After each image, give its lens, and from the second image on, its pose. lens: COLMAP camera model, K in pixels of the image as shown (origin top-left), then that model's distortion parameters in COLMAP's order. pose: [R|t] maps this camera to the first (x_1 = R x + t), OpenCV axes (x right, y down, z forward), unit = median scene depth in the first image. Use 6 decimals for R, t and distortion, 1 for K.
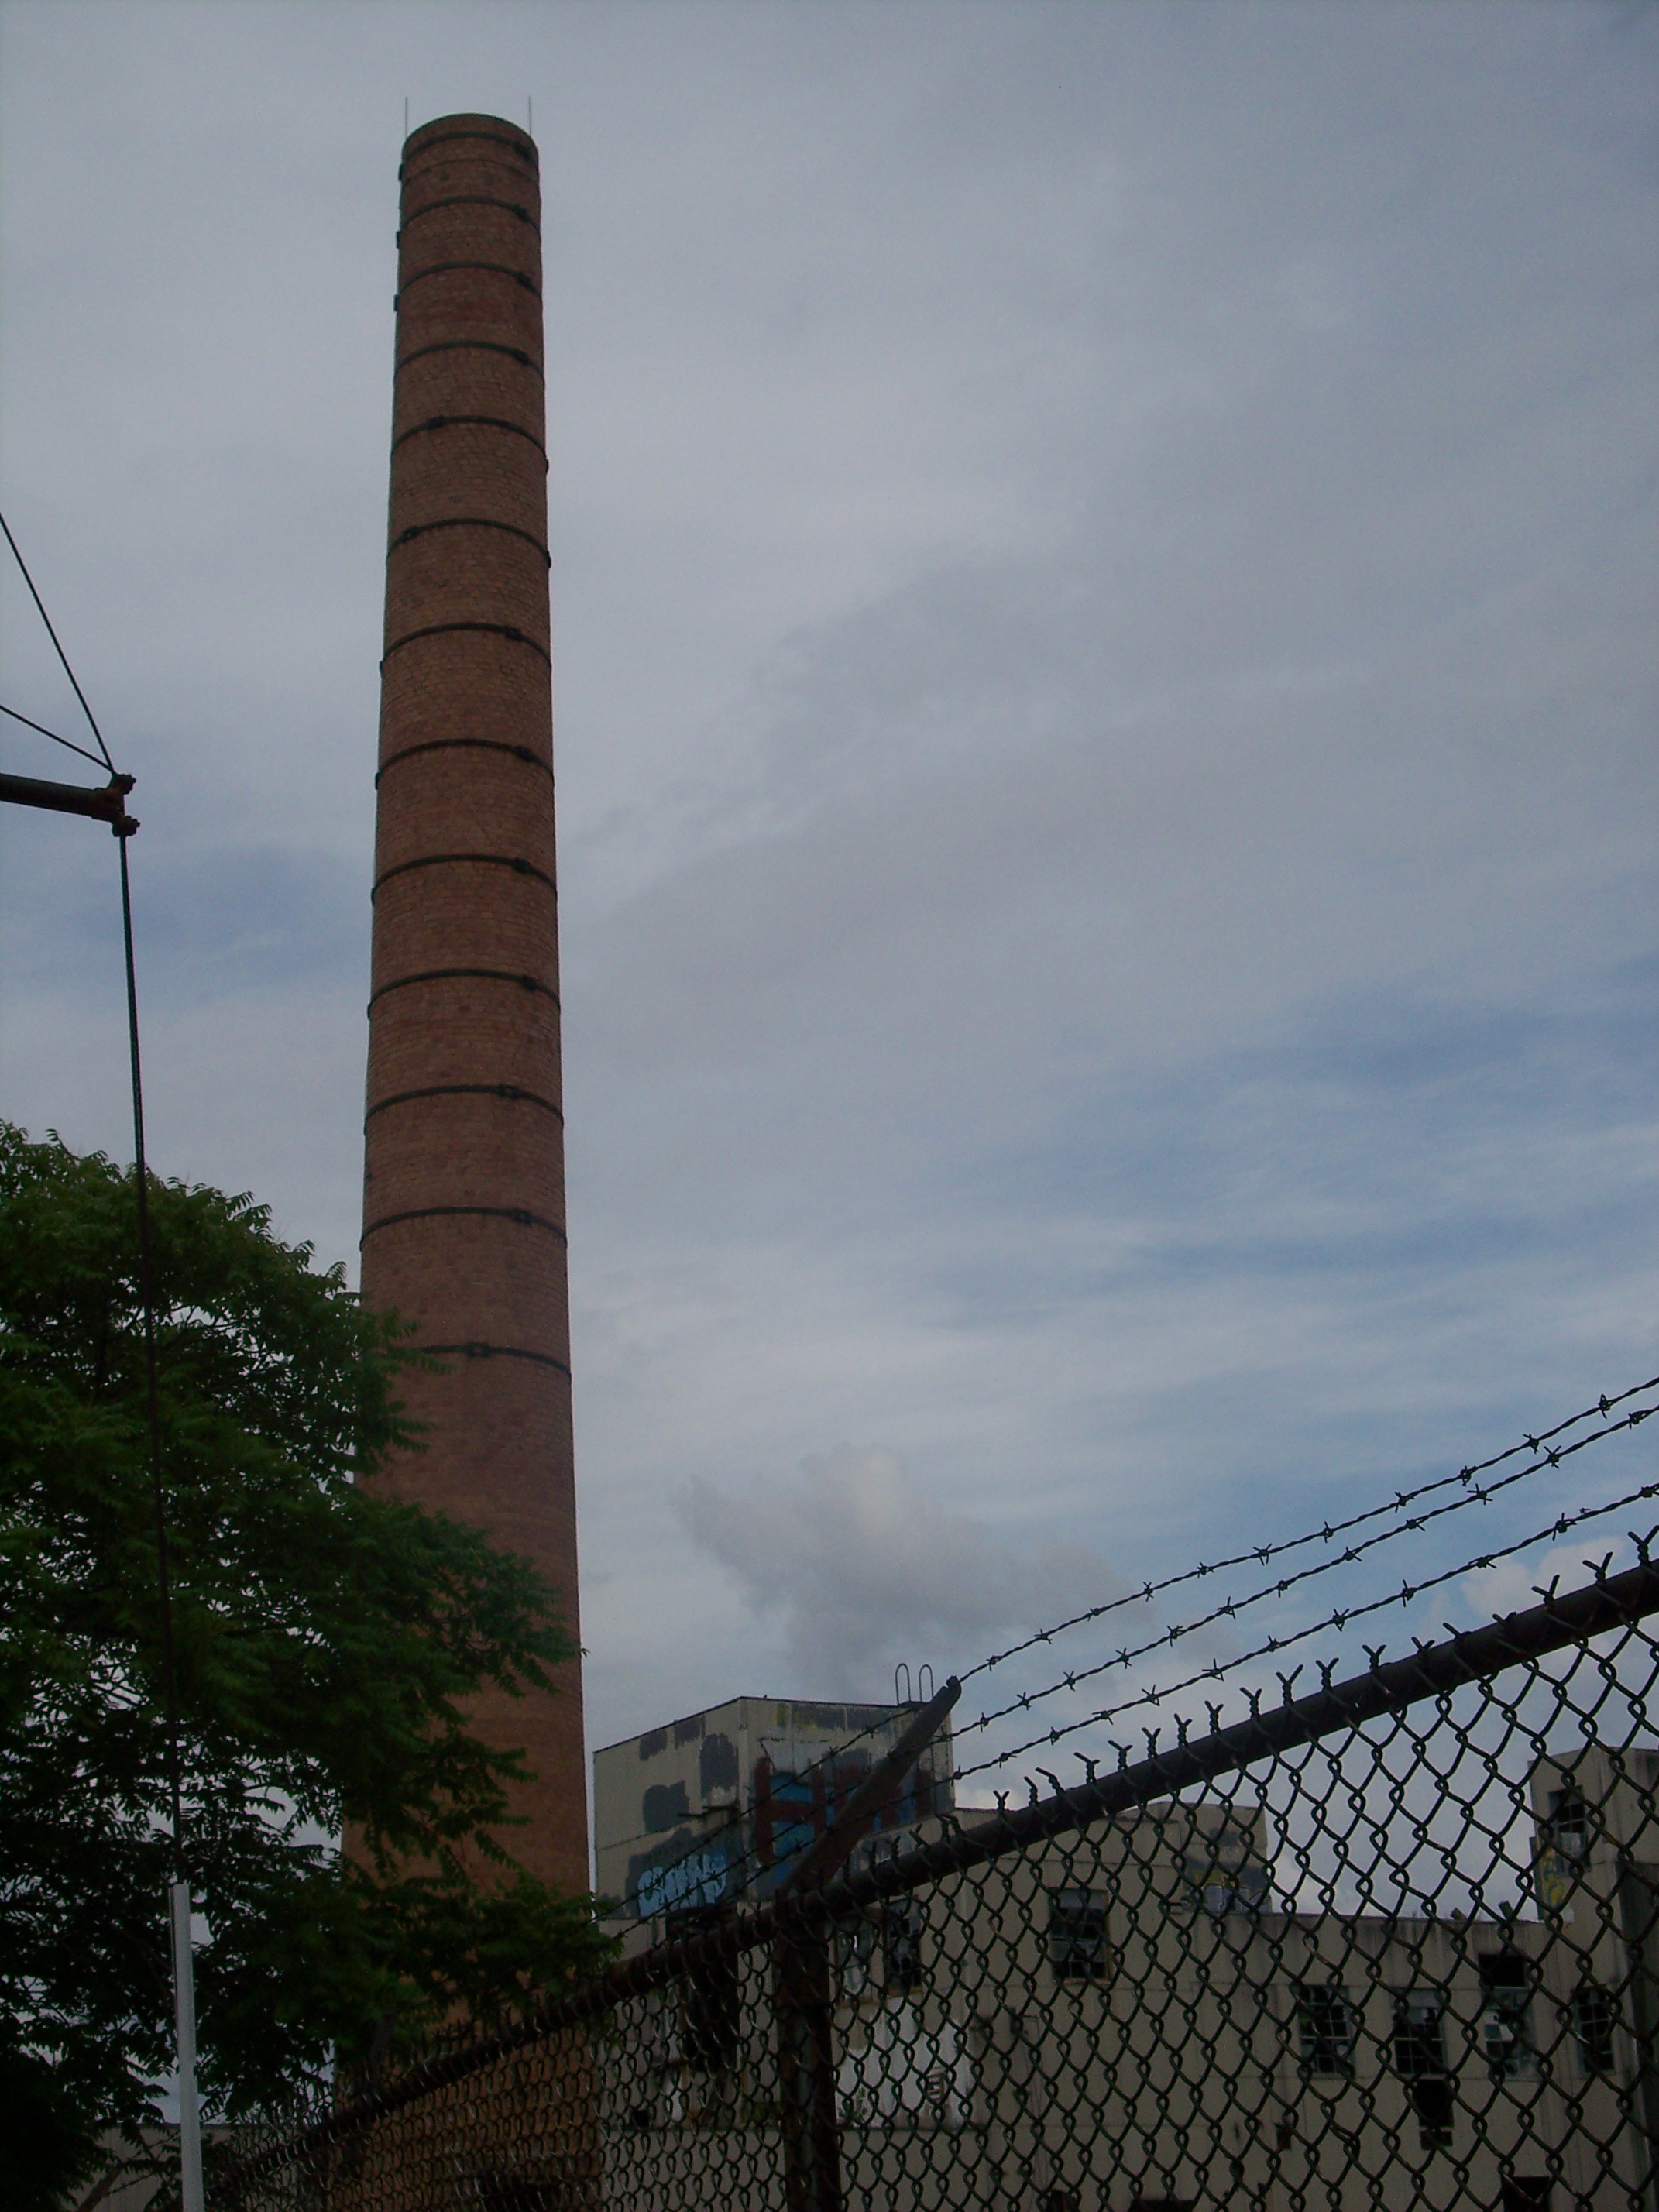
lens RADIAL K [[3399.9, 0, 829.5], [0, 3399.9, 1106.0], [0, 0, 1]] dist [-0.086022, 0.165971]
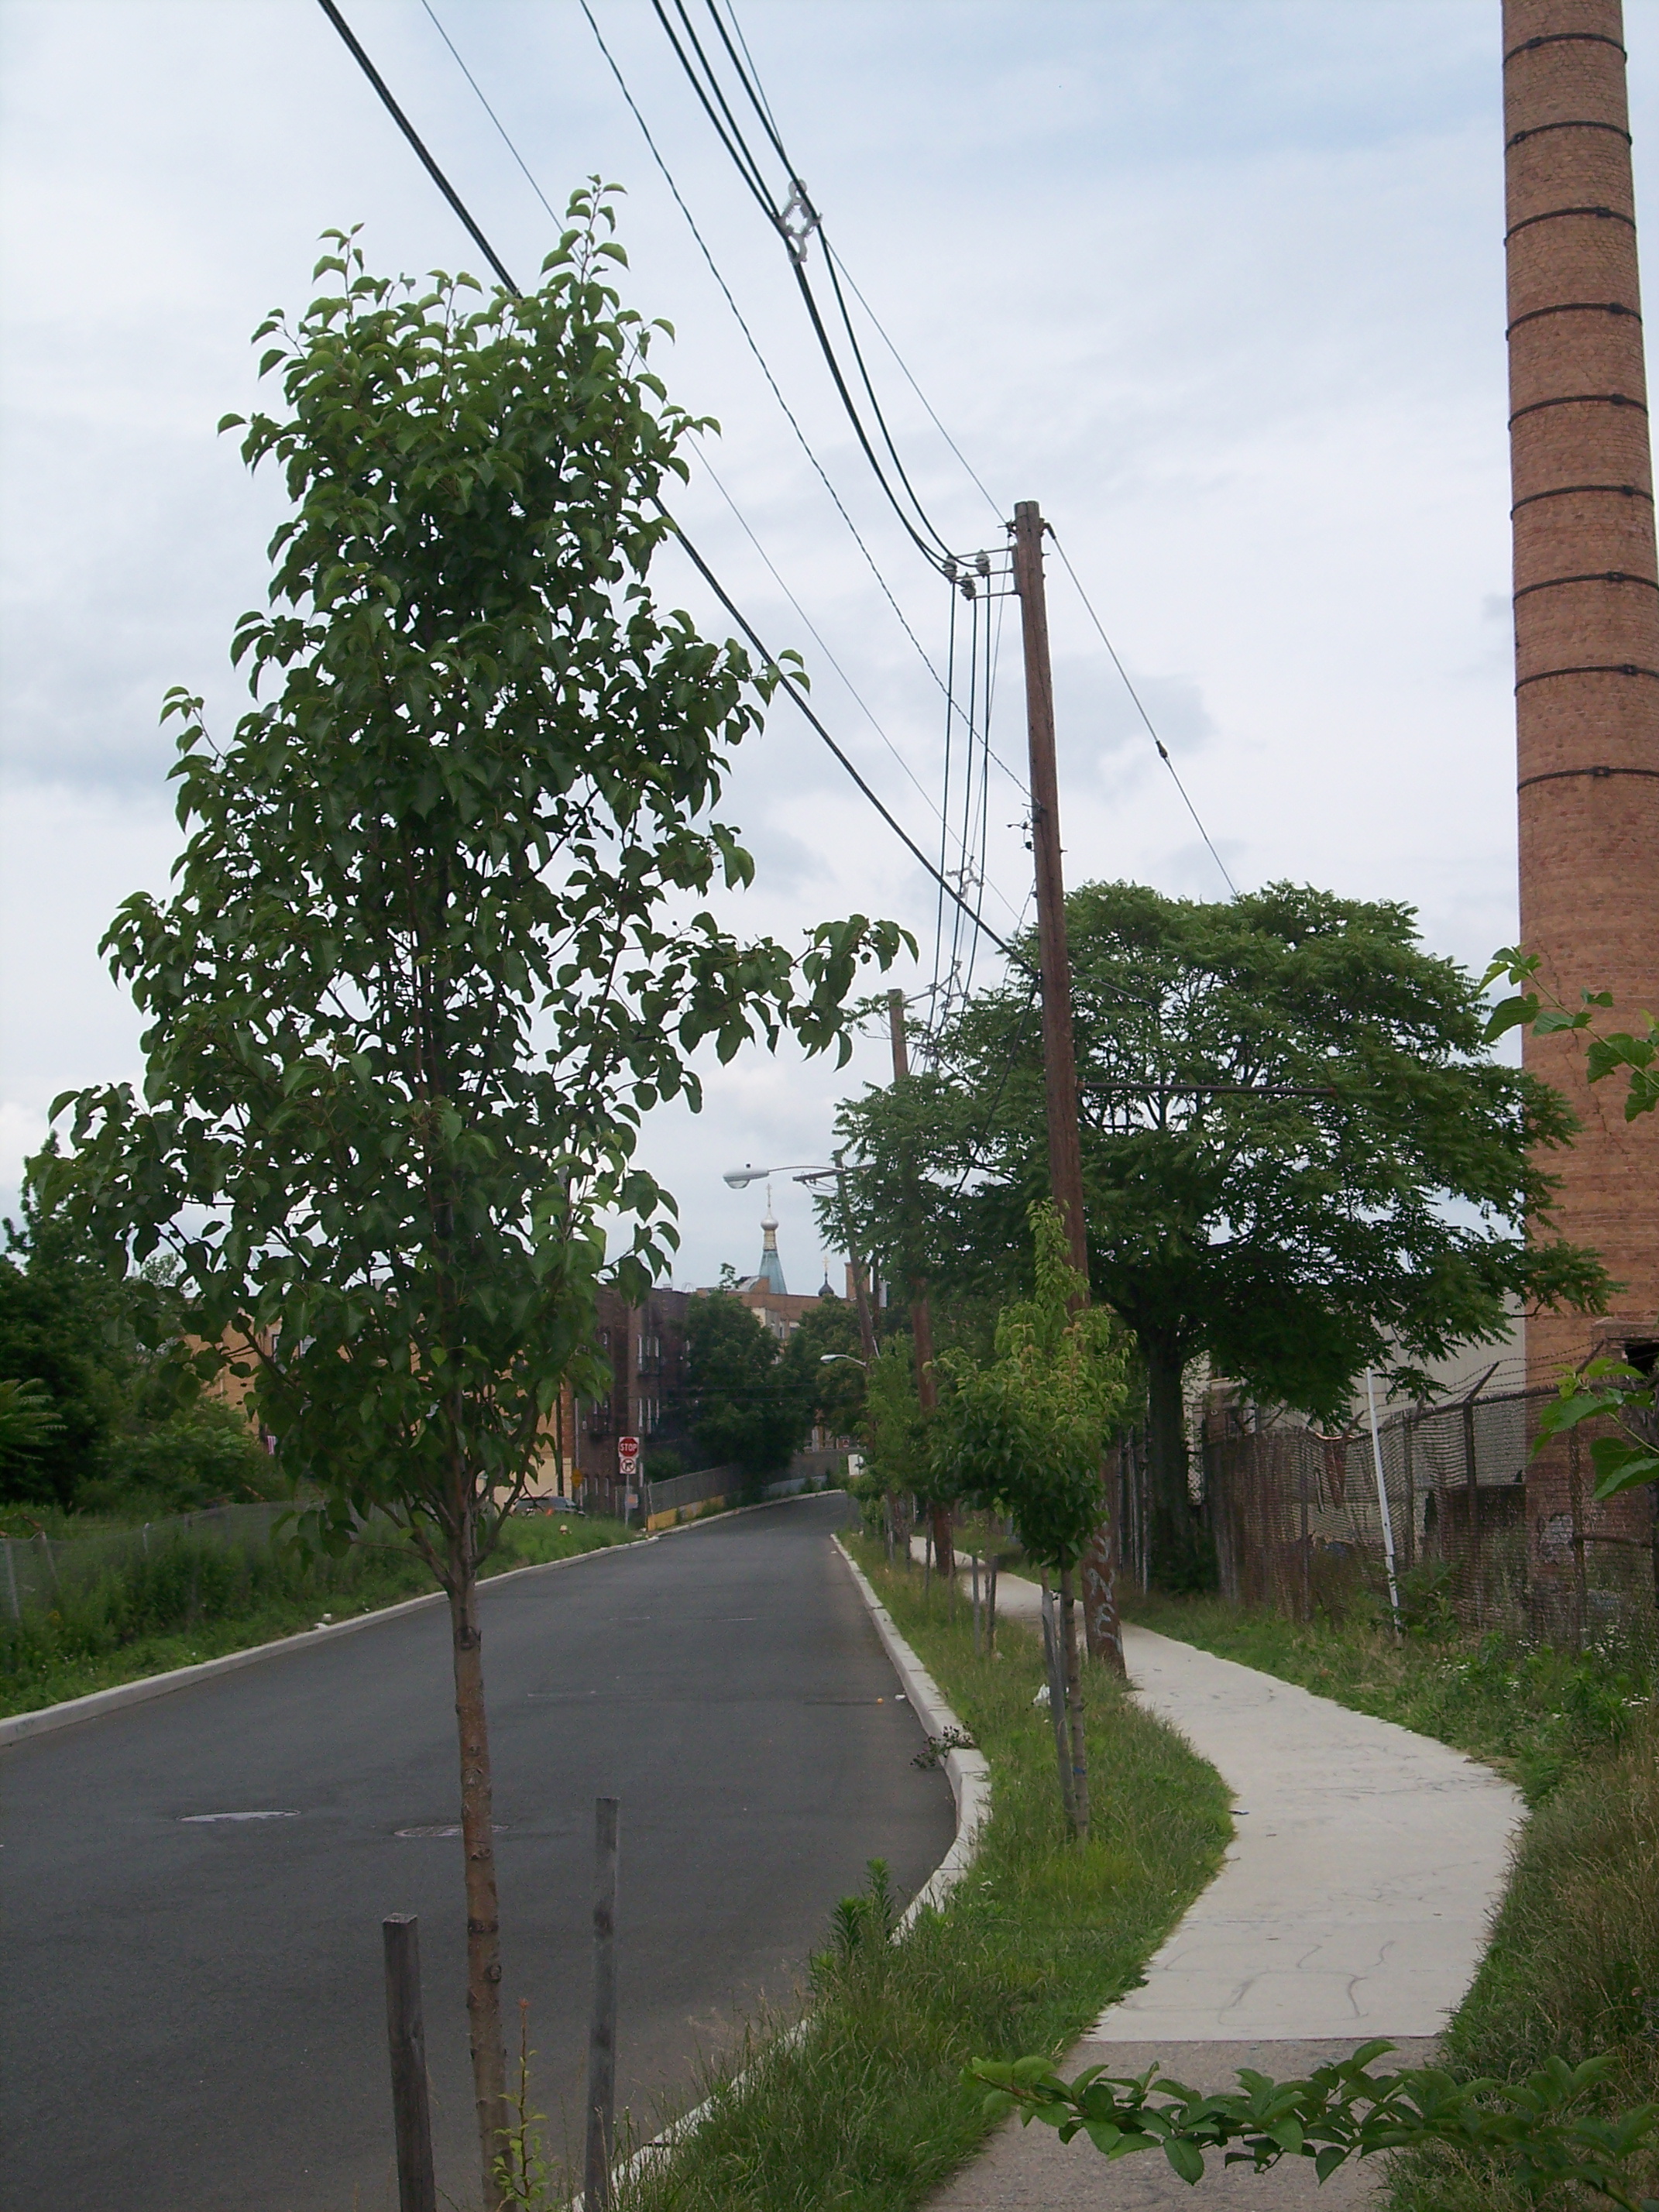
lens RADIAL K [[3417.0, 0, 862.1], [0, 3417.0, 1097.2], [0, 0, 1]] dist [-0.066302, 0.190507]
pose [[0.937155, -0.019975, -0.348342, 0.089064], [0.107747, 0.966133, 0.234474, -0.146259], [0.331861, -0.257272, 0.907568, -0.377534]]
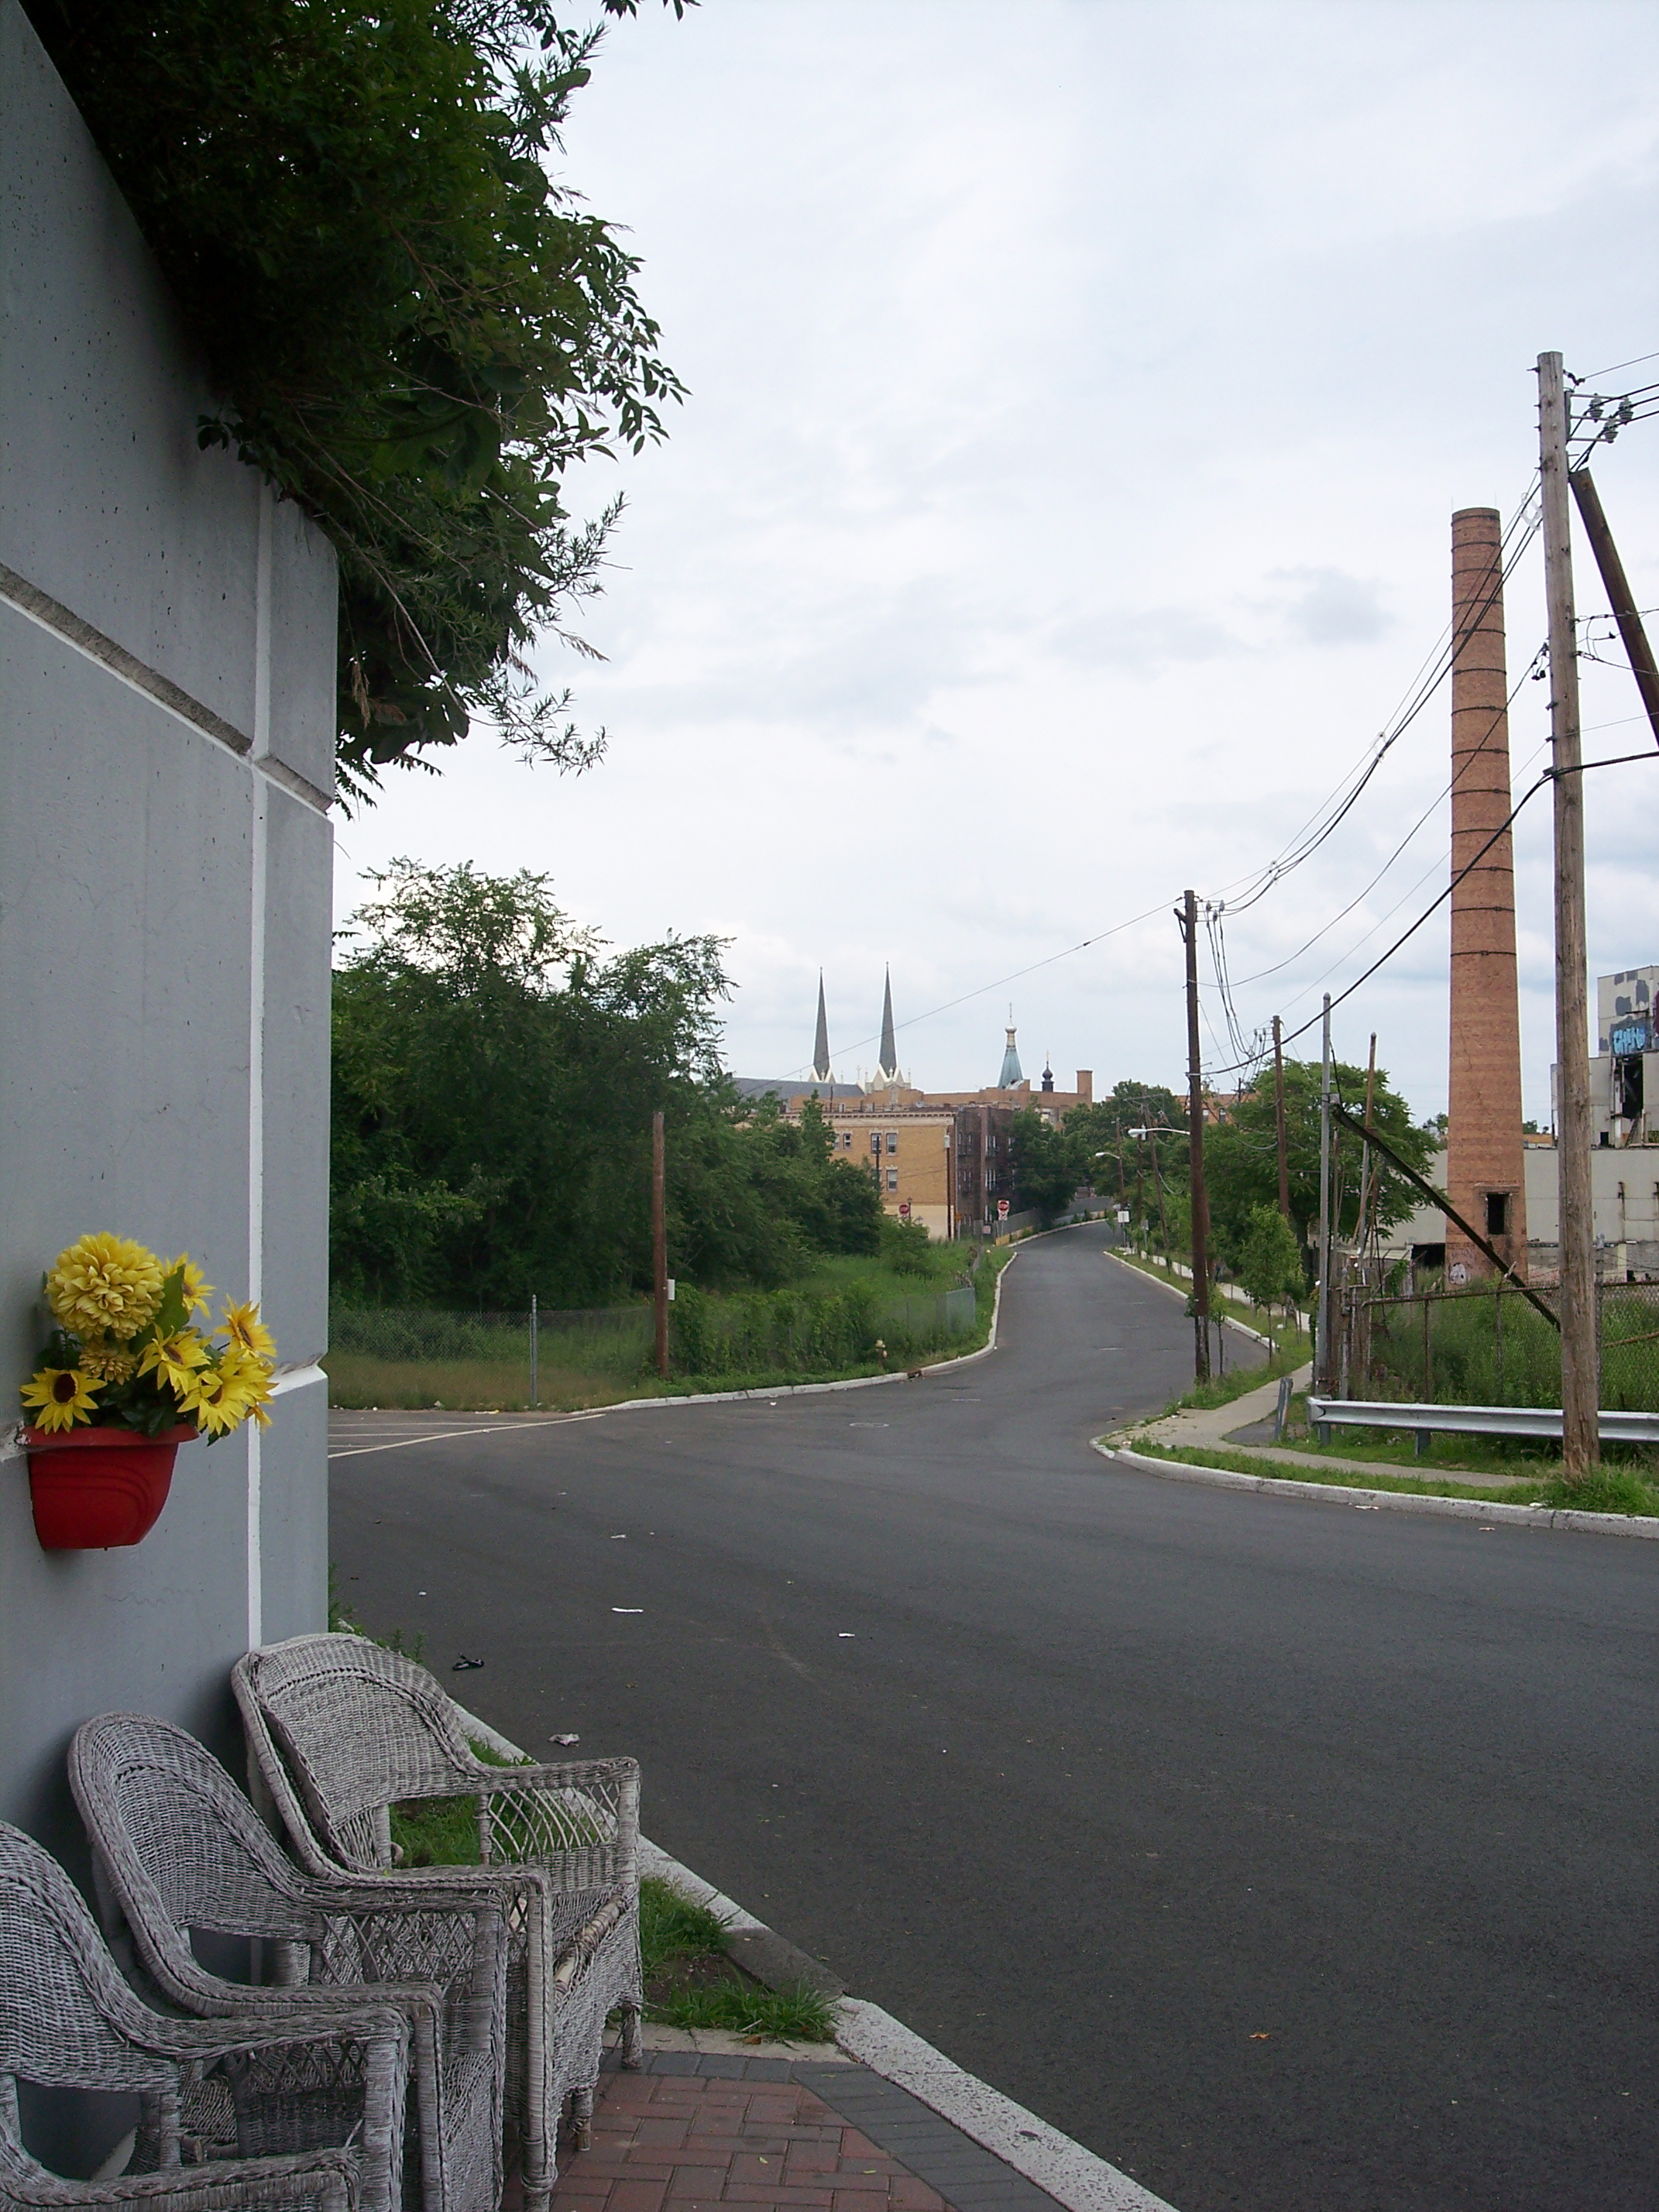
lens RADIAL K [[2536.6, 0, 829.5], [0, 2536.6, 1106.0], [0, 0, 1]] dist [-0.151741, 0.274888]
pose [[0.904374, 0.018857, -0.426324, 0.334040], [0.122366, 0.945612, 0.301403, -0.550034], [0.408821, -0.324748, 0.852880, -1.282398]]
